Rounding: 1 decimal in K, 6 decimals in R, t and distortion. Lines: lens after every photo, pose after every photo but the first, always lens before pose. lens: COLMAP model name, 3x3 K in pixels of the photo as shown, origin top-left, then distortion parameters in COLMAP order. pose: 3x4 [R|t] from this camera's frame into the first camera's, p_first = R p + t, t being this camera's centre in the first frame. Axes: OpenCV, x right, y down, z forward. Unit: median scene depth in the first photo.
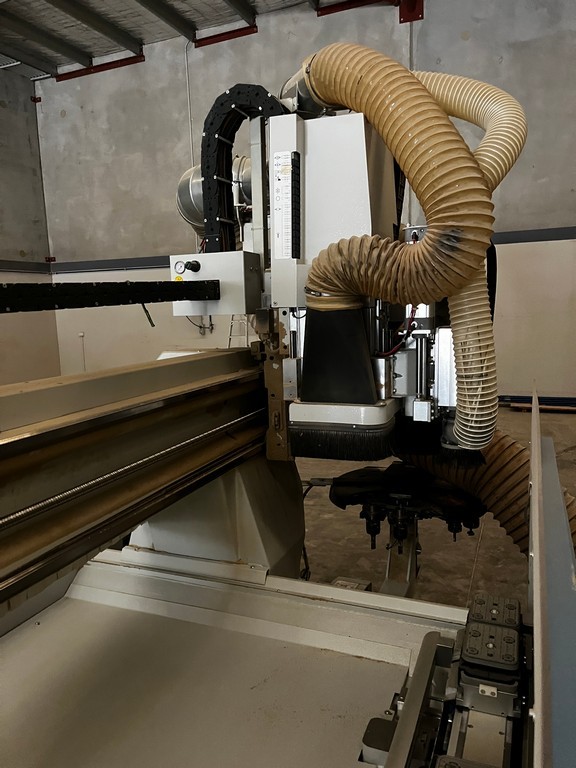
lens RADIAL K [[592.0, 0, 283.0], [0, 592.0, 390.5], [0, 0, 1]] dist [0.056583, -0.077331]
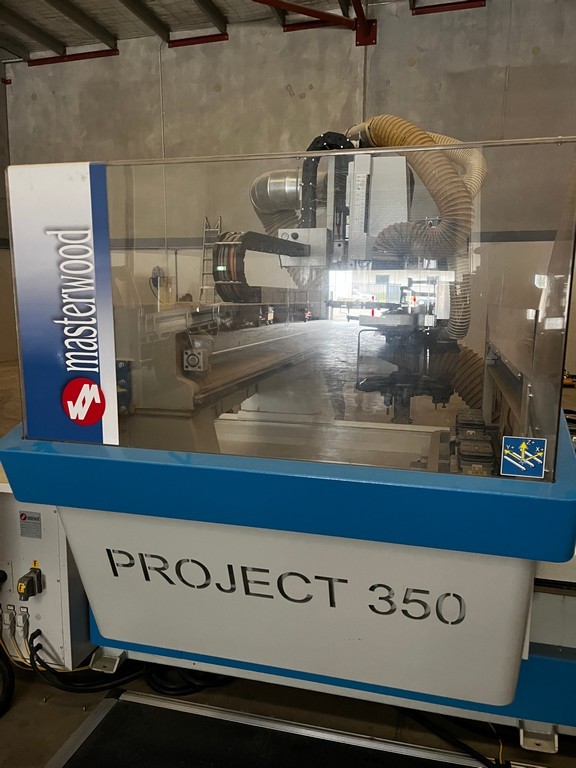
lens RADIAL K [[592.0, 0, 292.7], [0, 592.0, 387.0], [0, 0, 1]] dist [0.056583, -0.077331]
pose [[0.990266, 0.015120, 0.138362, -0.066267], [-0.015908, 0.999863, 0.004592, 0.036642], [-0.138274, -0.006748, 0.990371, -0.115678]]
